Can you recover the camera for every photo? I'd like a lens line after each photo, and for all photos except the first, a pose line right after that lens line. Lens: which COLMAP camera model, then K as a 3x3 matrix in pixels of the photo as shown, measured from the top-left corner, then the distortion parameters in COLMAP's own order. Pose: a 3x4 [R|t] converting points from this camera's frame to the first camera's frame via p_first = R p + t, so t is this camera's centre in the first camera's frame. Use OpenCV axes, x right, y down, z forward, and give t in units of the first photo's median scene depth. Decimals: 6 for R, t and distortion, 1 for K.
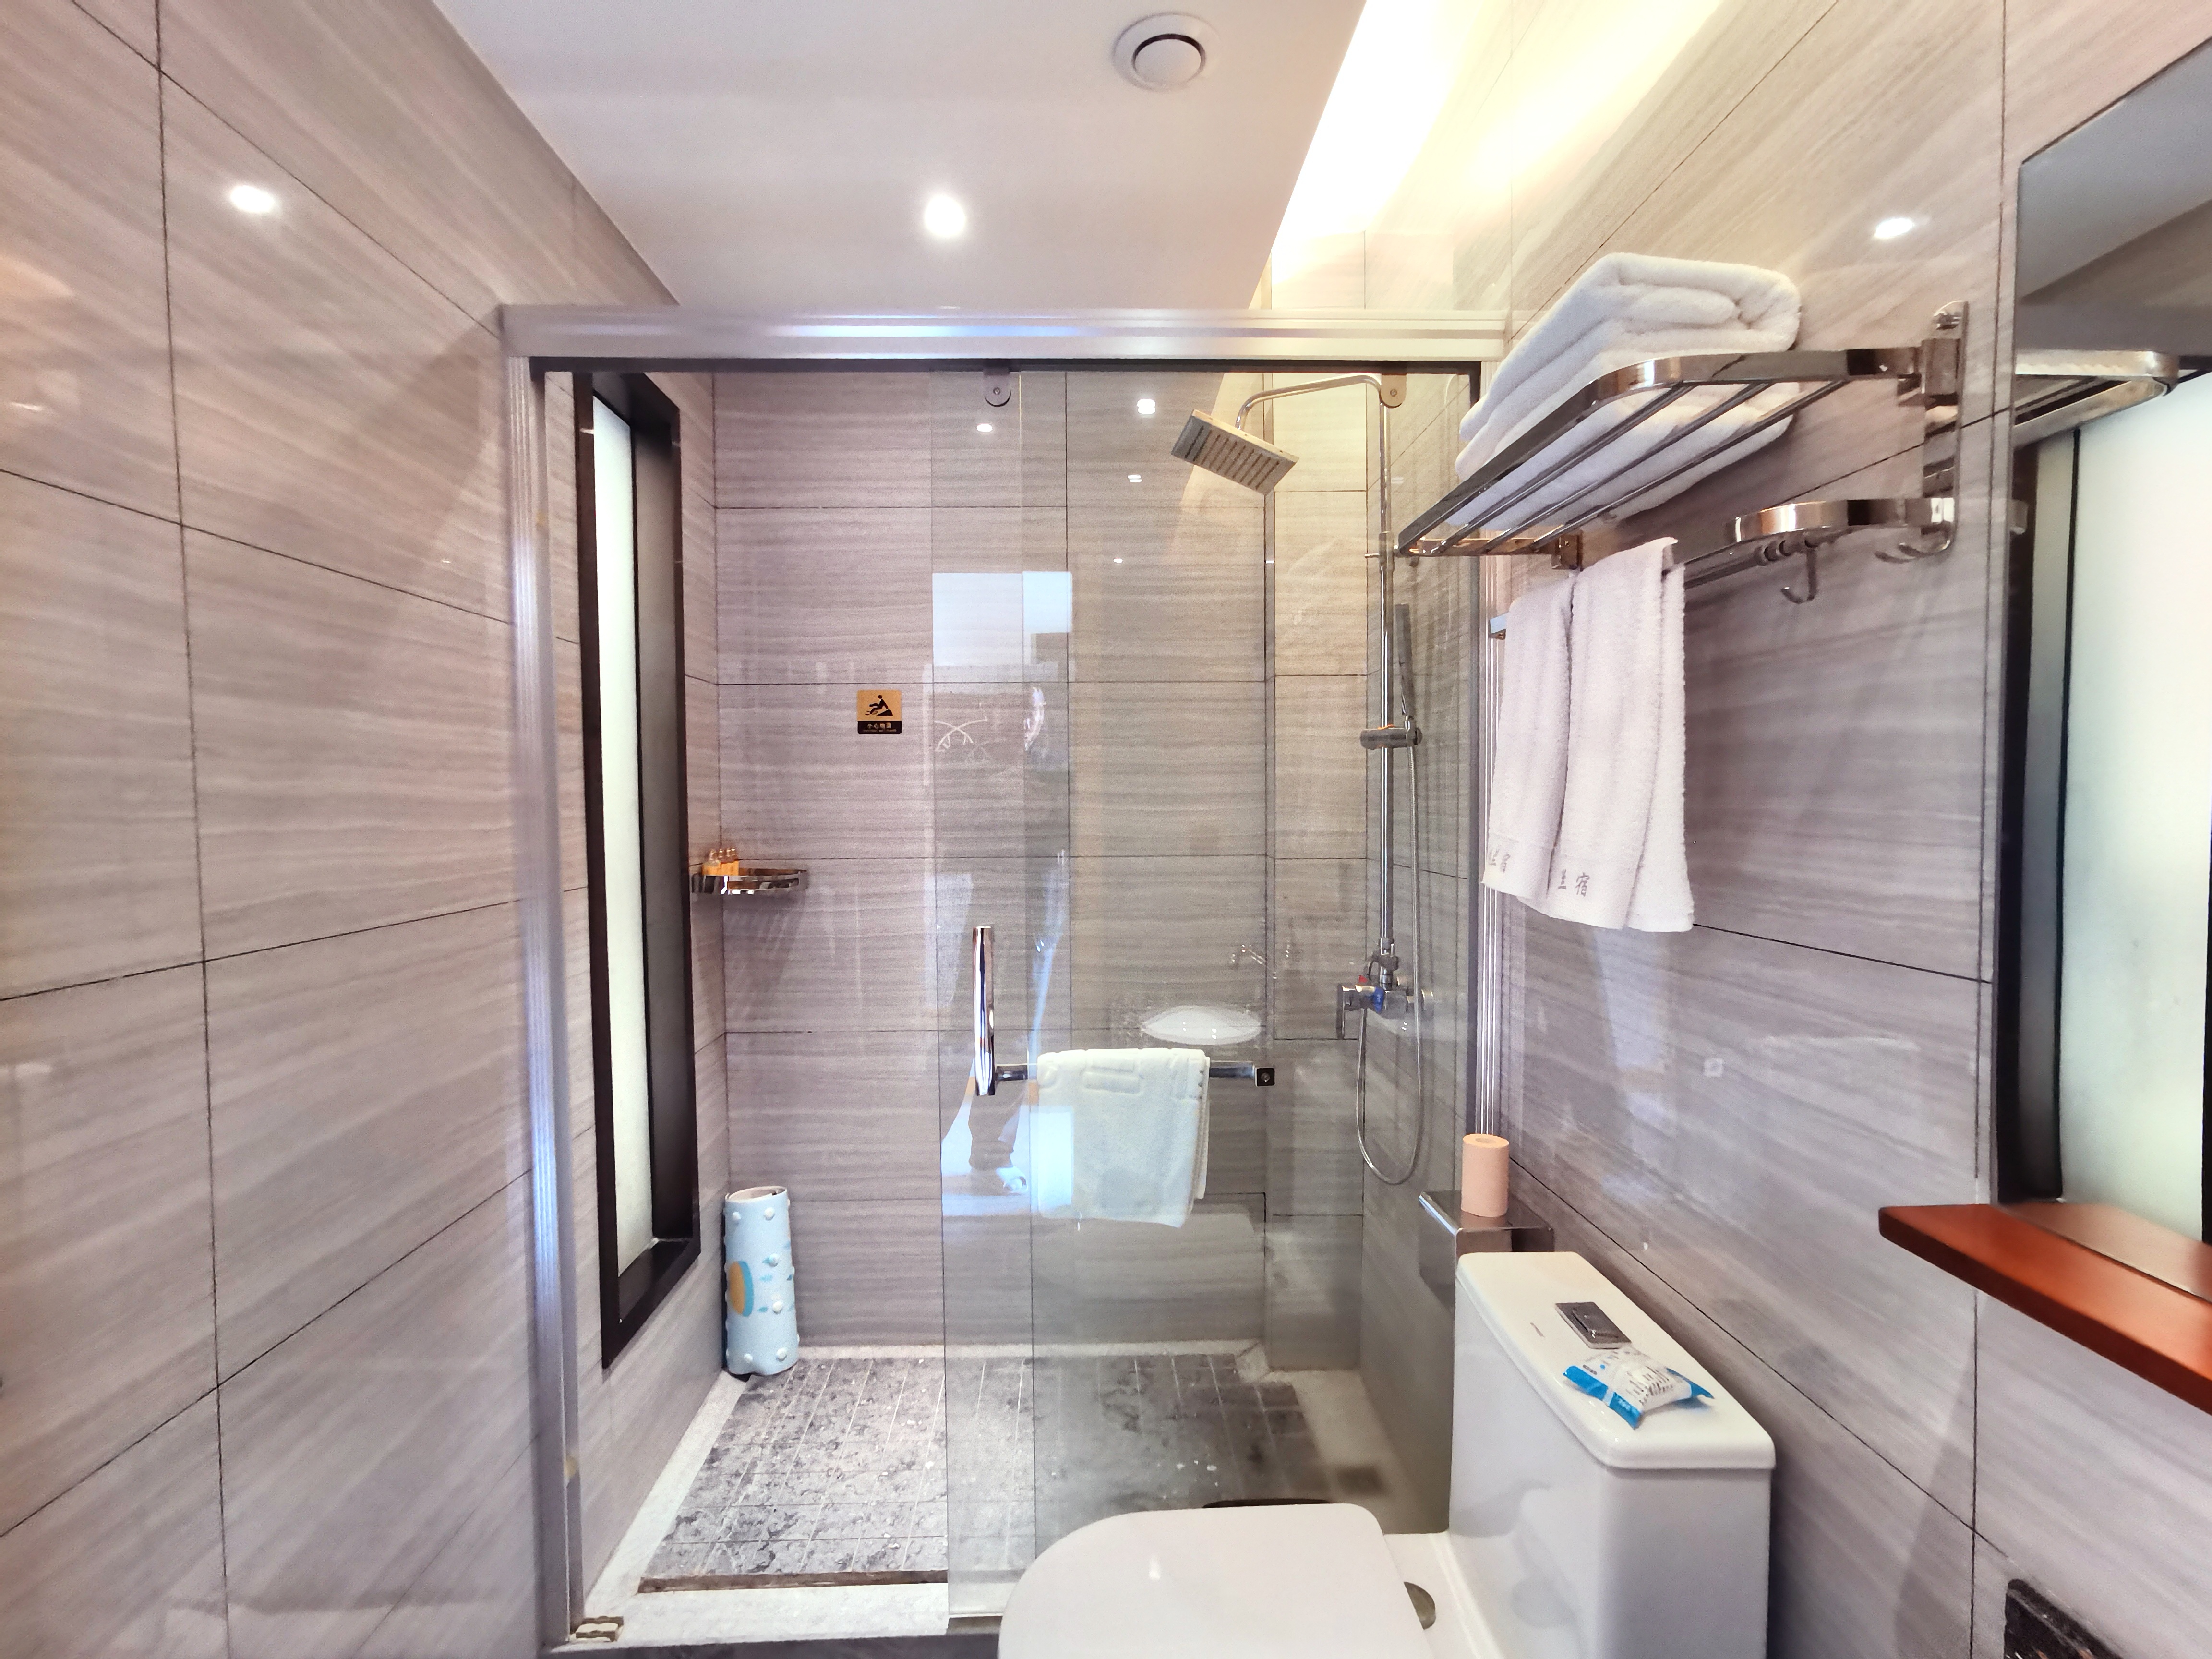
lens RADIAL K [[1071.0, 0, 1115.6], [0, 1071.0, 832.0], [0, 0, 1]] dist [-0.020655, 0.029284]
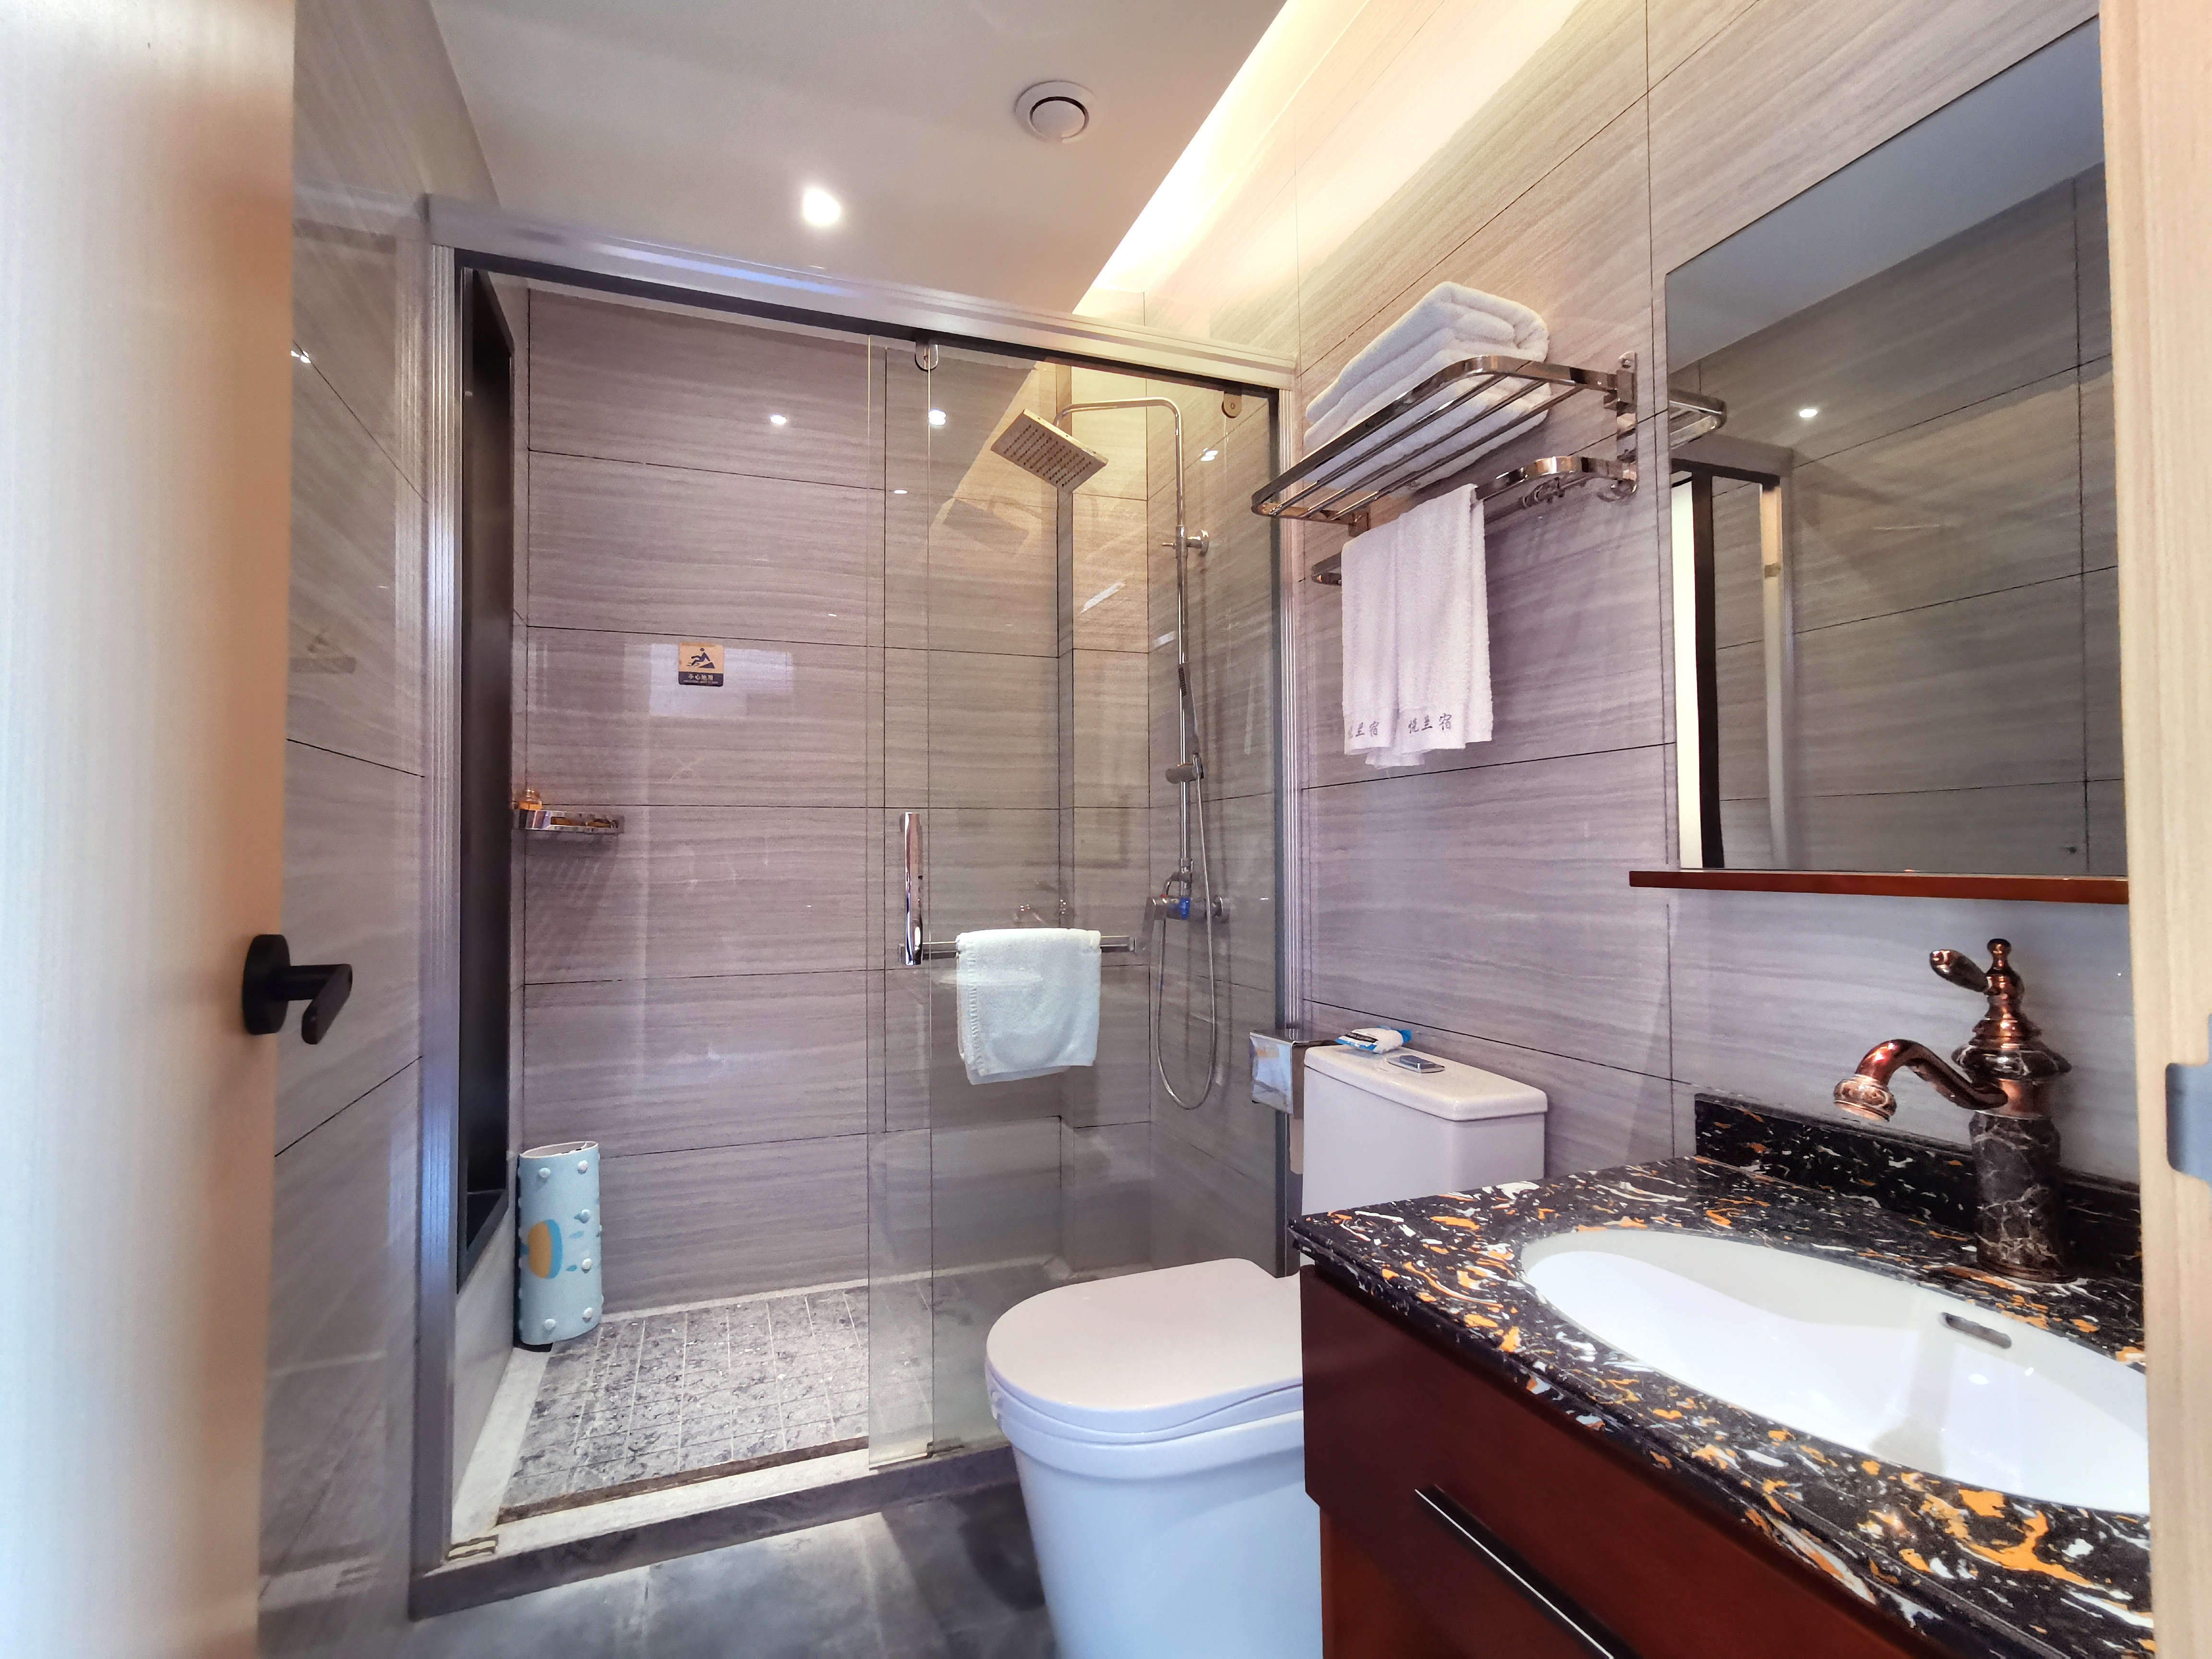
lens RADIAL K [[1071.0, 0, 1115.6], [0, 1071.0, 832.0], [0, 0, 1]] dist [-0.020655, 0.029284]
pose [[0.943438, 0.007355, 0.331466, -0.209381], [0.015577, 0.997667, -0.066474, 0.141023], [-0.331182, 0.067878, 0.941122, -0.104116]]
